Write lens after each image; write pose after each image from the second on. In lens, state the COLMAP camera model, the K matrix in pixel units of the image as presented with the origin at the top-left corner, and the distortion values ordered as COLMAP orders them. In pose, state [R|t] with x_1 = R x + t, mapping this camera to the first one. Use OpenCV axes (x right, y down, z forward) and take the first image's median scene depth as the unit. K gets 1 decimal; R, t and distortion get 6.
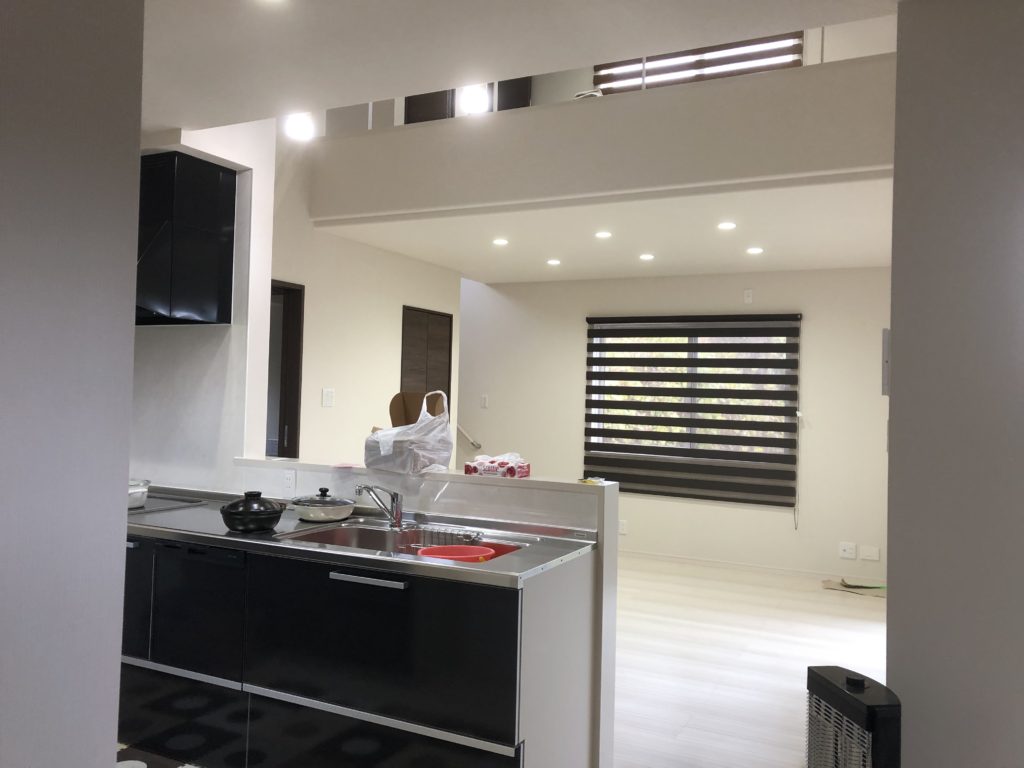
lens RADIAL K [[846.6, 0, 512.0], [0, 846.6, 384.0], [0, 0, 1]] dist [0.079359, -0.116459]
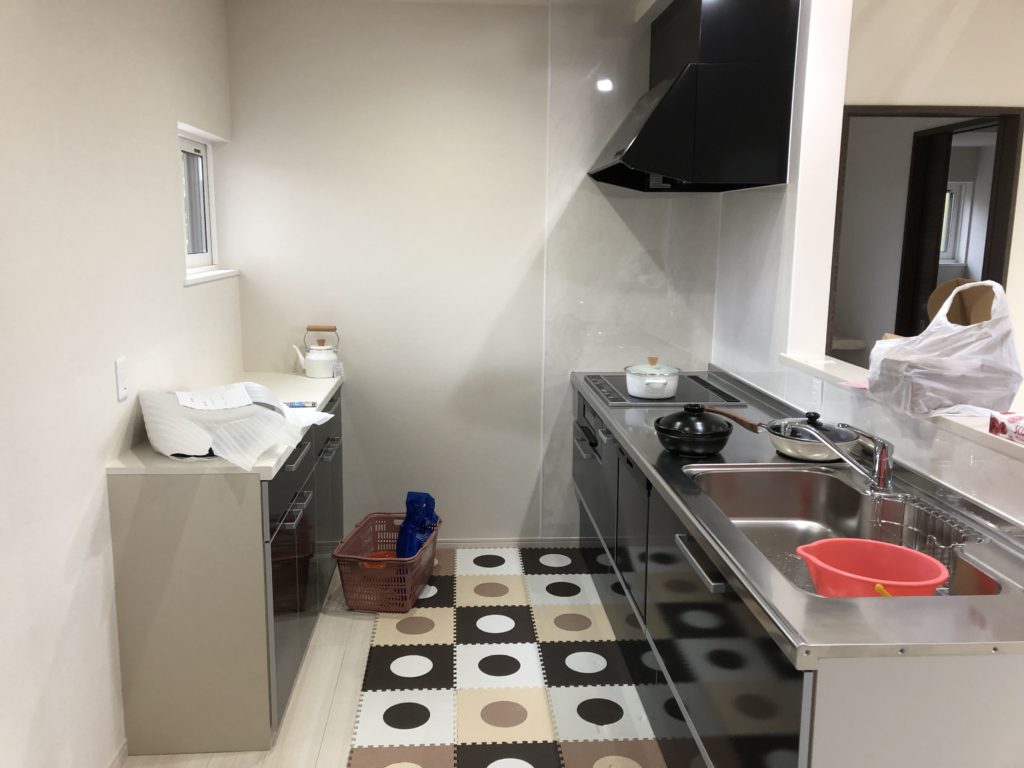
lens RADIAL K [[846.6, 0, 512.0], [0, 846.6, 384.0], [0, 0, 1]] dist [0.079359, -0.116459]
pose [[0.508611, 0.135055, -0.850338, 0.129501], [0.015736, 0.985998, 0.166014, -0.012825], [0.860853, -0.097818, 0.499364, 0.212000]]
